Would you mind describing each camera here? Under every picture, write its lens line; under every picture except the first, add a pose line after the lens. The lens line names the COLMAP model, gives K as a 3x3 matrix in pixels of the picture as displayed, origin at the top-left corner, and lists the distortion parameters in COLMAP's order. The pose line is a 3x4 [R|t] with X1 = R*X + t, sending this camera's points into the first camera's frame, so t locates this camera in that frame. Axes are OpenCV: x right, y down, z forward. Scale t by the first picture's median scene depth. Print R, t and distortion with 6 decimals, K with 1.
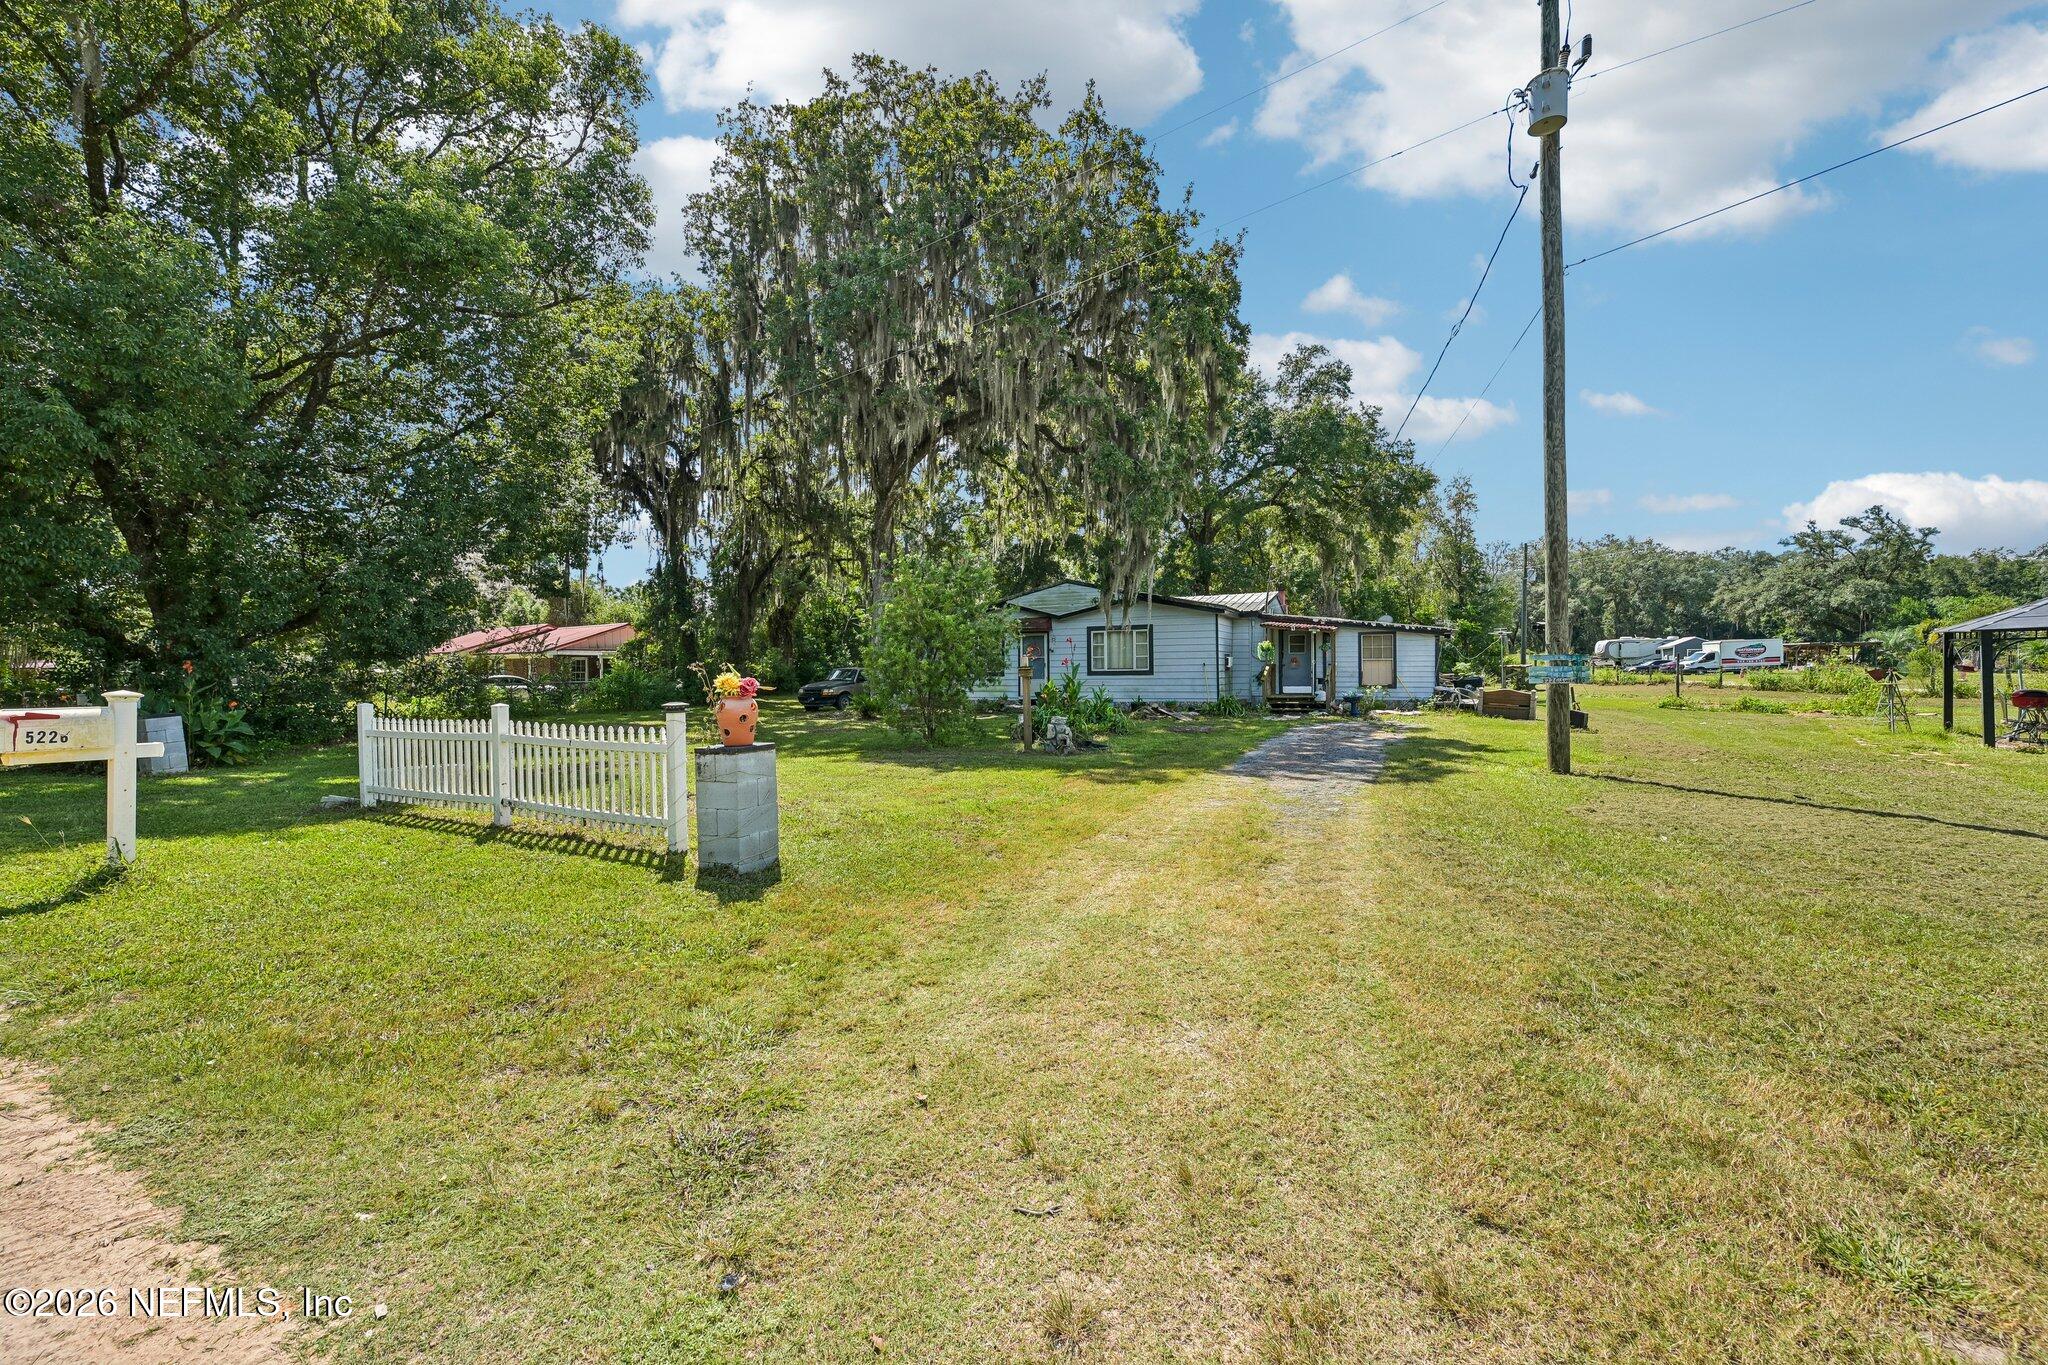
lens RADIAL K [[823.5, 0, 1024.0], [0, 823.5, 682.5], [0, 0, 1]] dist [0.001082, -0.000090]
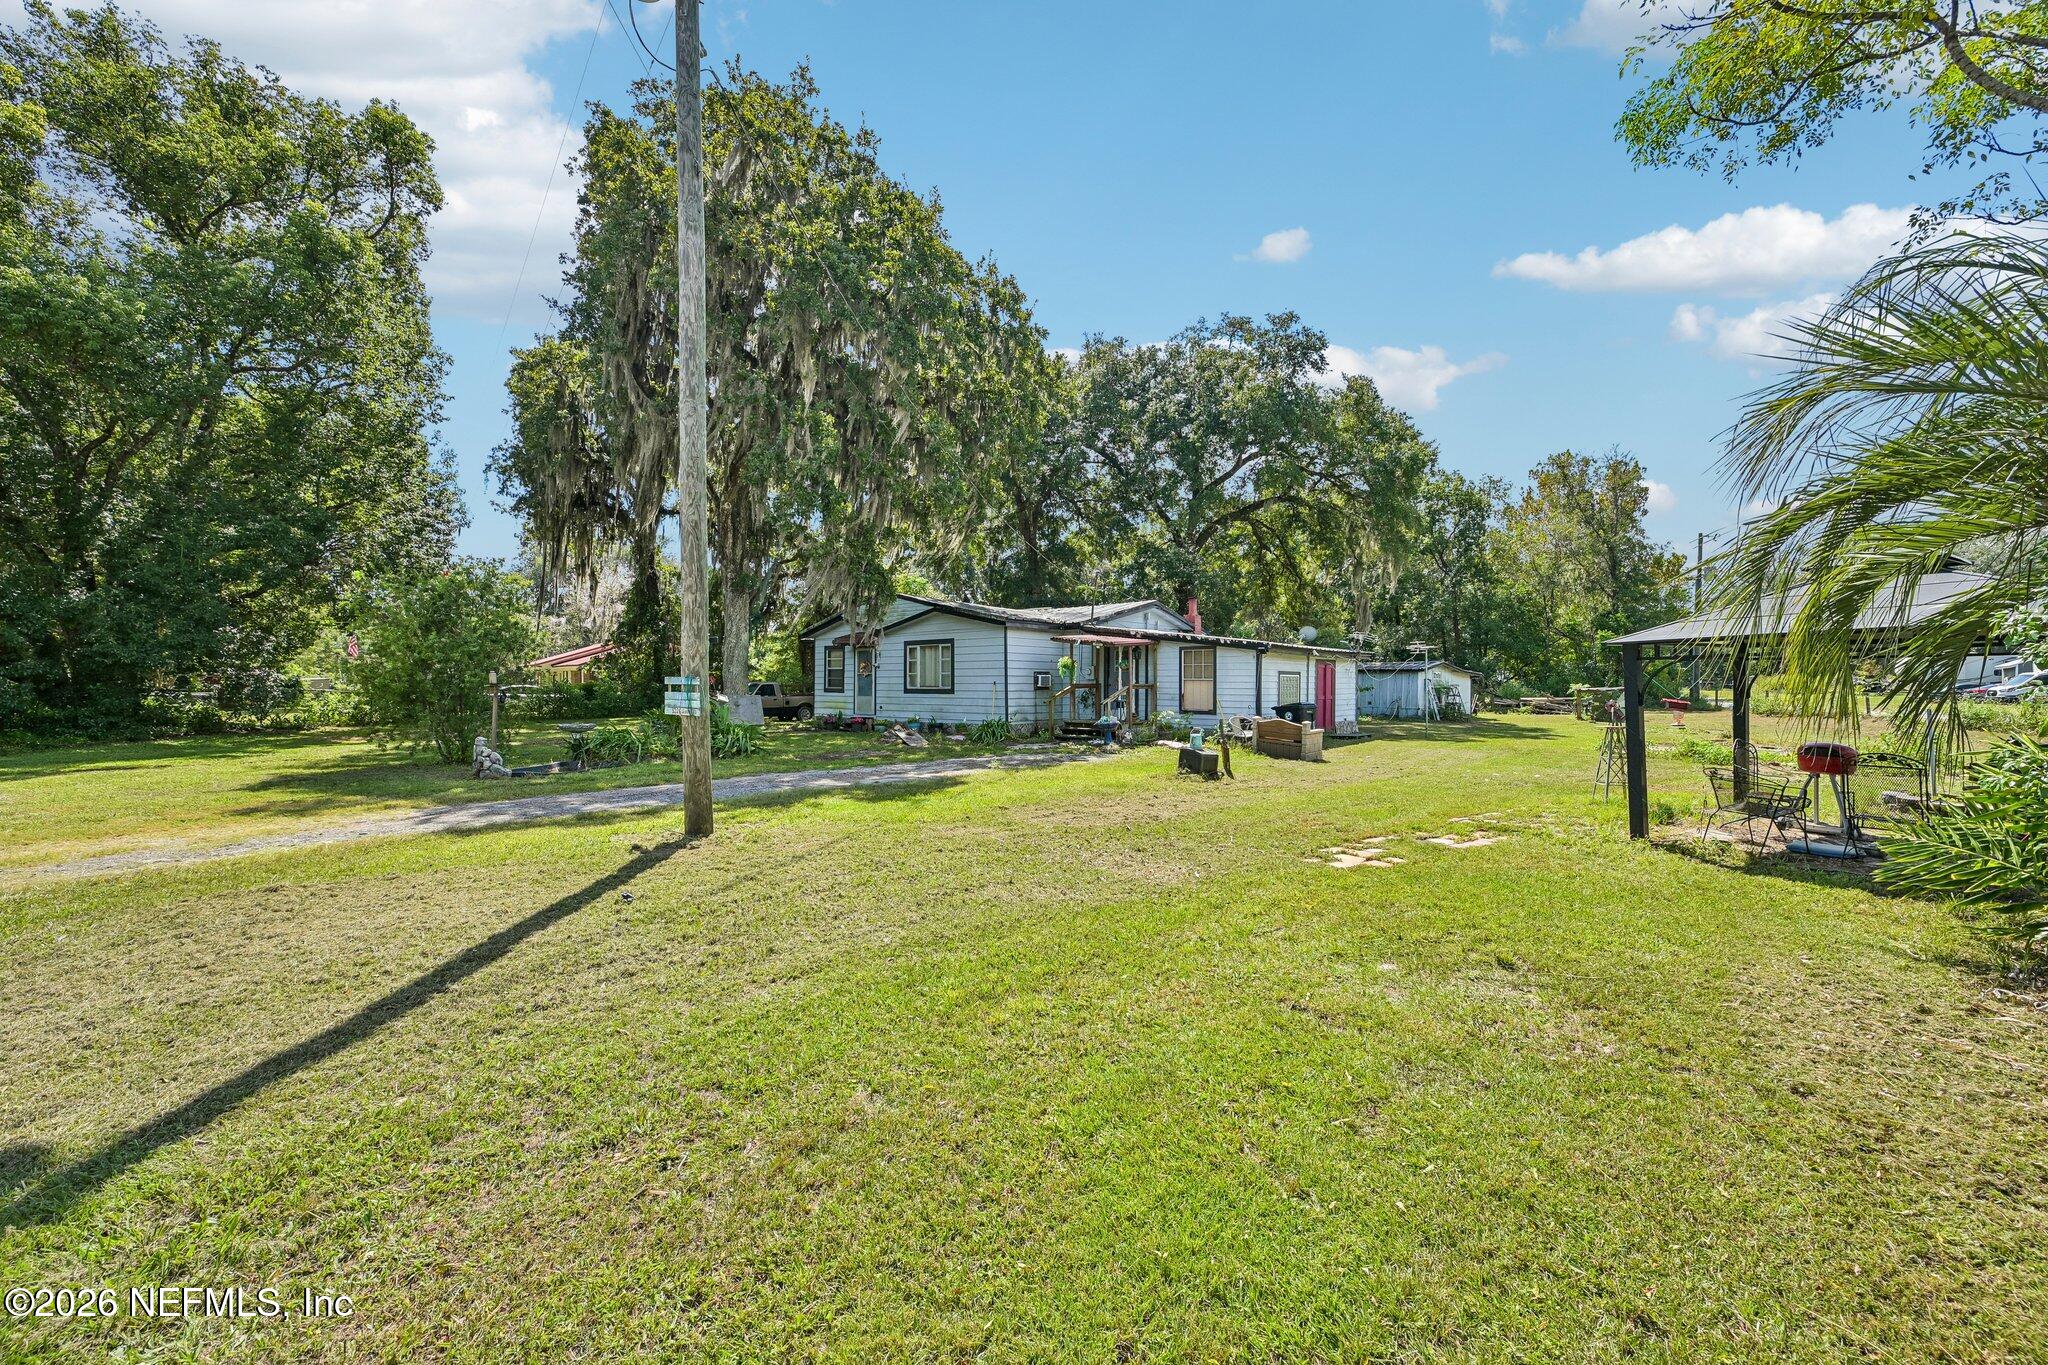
lens RADIAL K [[814.0, 0, 1023.6], [0, 814.0, 691.9], [0, 0, 1]] dist [-0.000241, 0.000156]
pose [[0.955852, 0.015243, -0.293454, 0.347052], [-0.017191, 0.999844, -0.004062, -0.006282], [0.293347, 0.008927, 0.955964, 0.113075]]
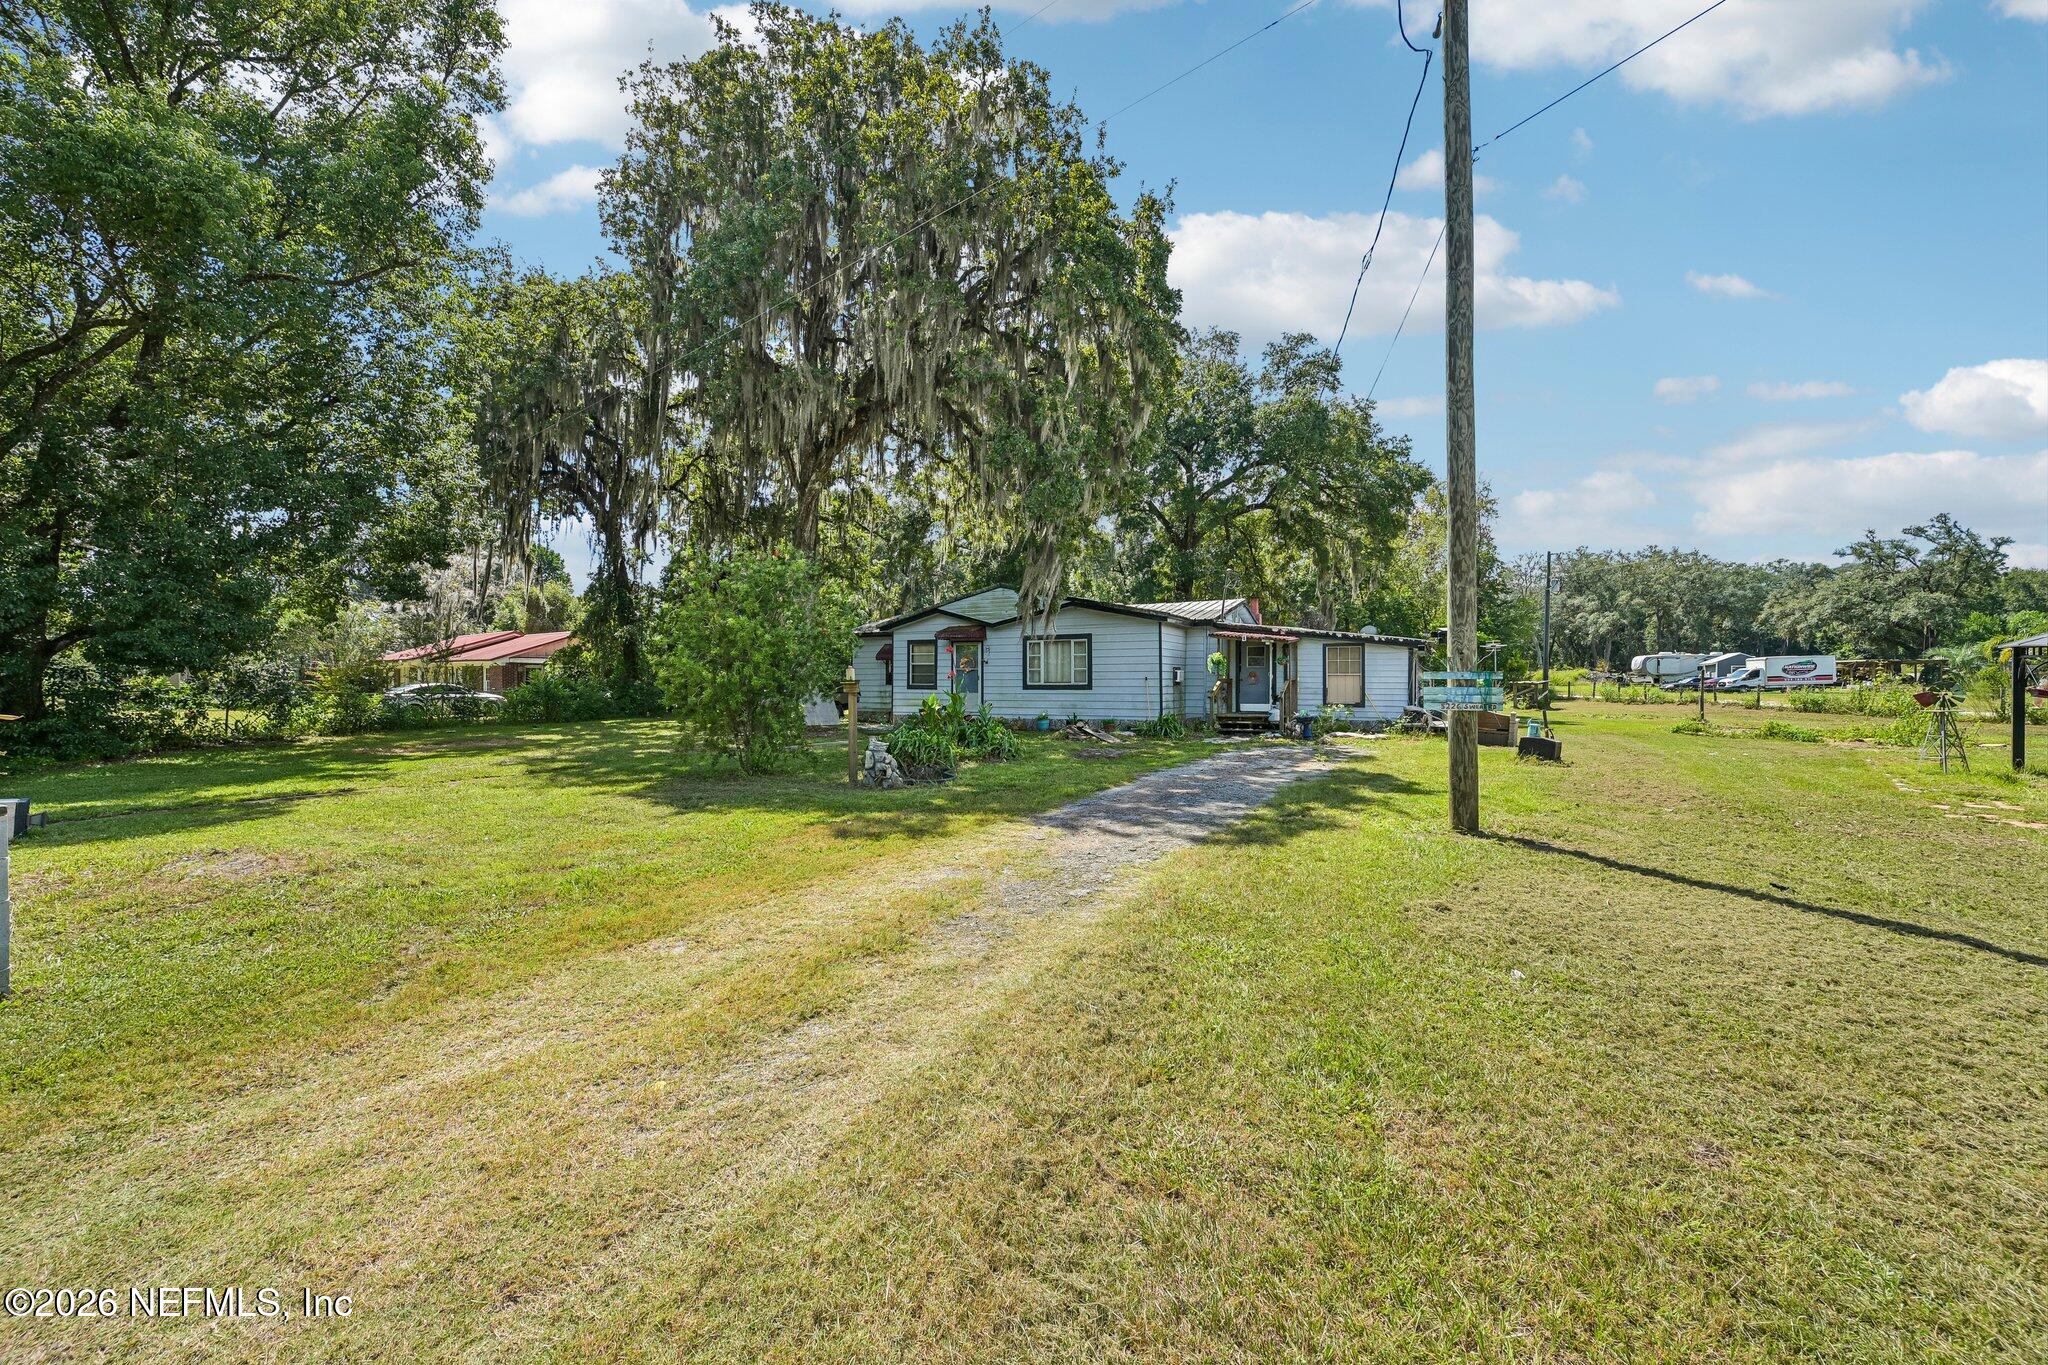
lens RADIAL K [[814.0, 0, 1023.6], [0, 814.0, 691.9], [0, 0, 1]] dist [-0.000241, 0.000156]
pose [[0.998933, 0.009362, -0.045231, 0.086039], [-0.009439, 0.999954, -0.001499, -0.003256], [0.045215, 0.001924, 0.998975, 0.074834]]
